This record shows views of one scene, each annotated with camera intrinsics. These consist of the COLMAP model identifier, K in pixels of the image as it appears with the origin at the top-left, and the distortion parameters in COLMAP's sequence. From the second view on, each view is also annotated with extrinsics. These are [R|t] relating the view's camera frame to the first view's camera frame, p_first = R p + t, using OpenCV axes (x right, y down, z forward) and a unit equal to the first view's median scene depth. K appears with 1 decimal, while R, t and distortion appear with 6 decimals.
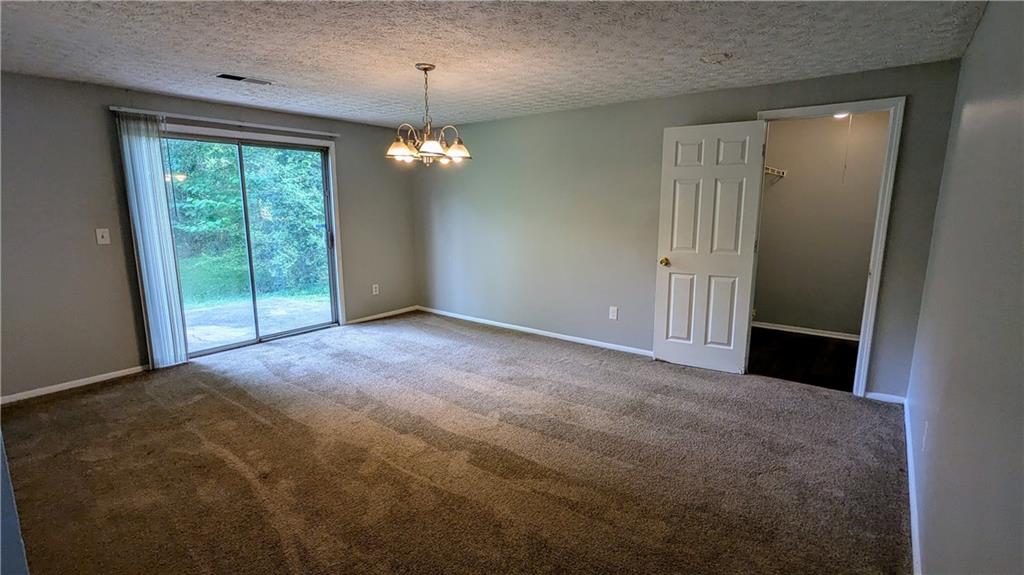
lens RADIAL K [[483.8, 0, 507.7], [0, 483.8, 293.1], [0, 0, 1]] dist [0.003713, 0.000325]
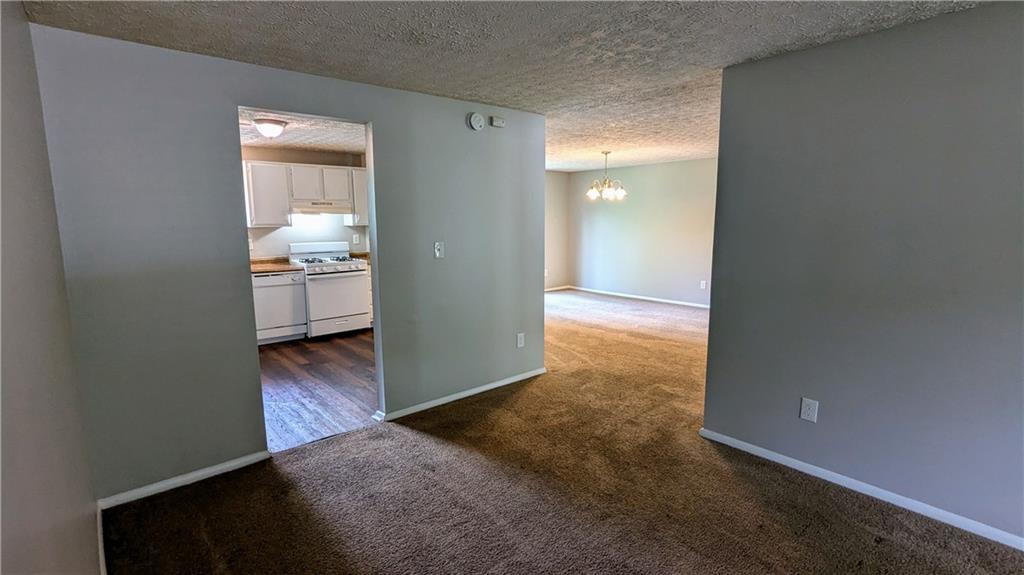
lens RADIAL K [[483.8, 0, 507.7], [0, 483.8, 293.1], [0, 0, 1]] dist [0.003713, 0.000325]
pose [[0.980042, 0.021771, -0.197595, -0.150516], [-0.027299, 0.999307, -0.025293, 0.186270], [0.196907, 0.030182, 0.979957, -1.029373]]
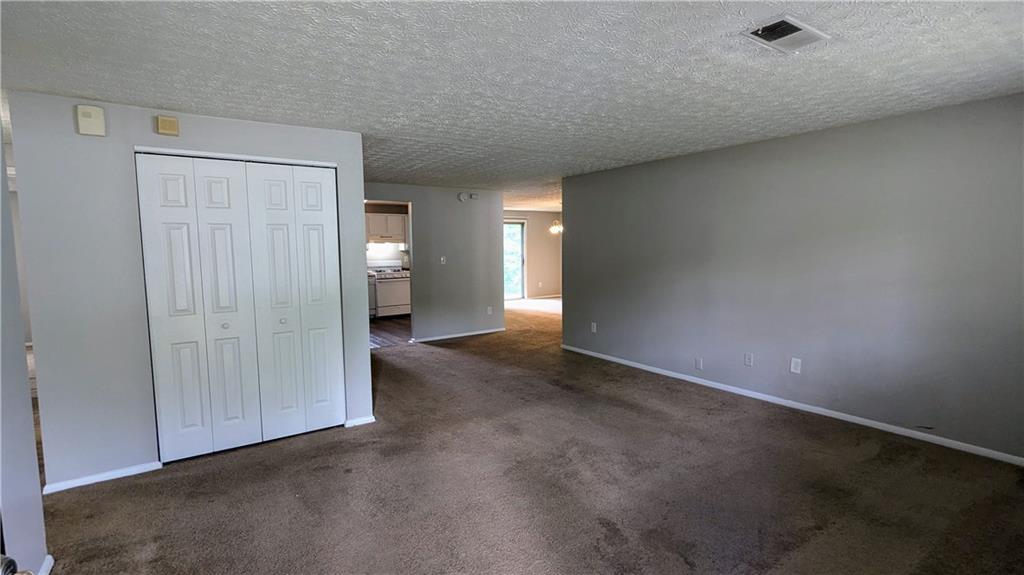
lens RADIAL K [[483.8, 0, 507.7], [0, 483.8, 293.1], [0, 0, 1]] dist [0.003713, 0.000325]
pose [[0.951621, 0.016211, -0.306846, 0.468411], [-0.042283, 0.996016, -0.078512, 0.381823], [0.304351, 0.087688, 0.948515, -2.024944]]
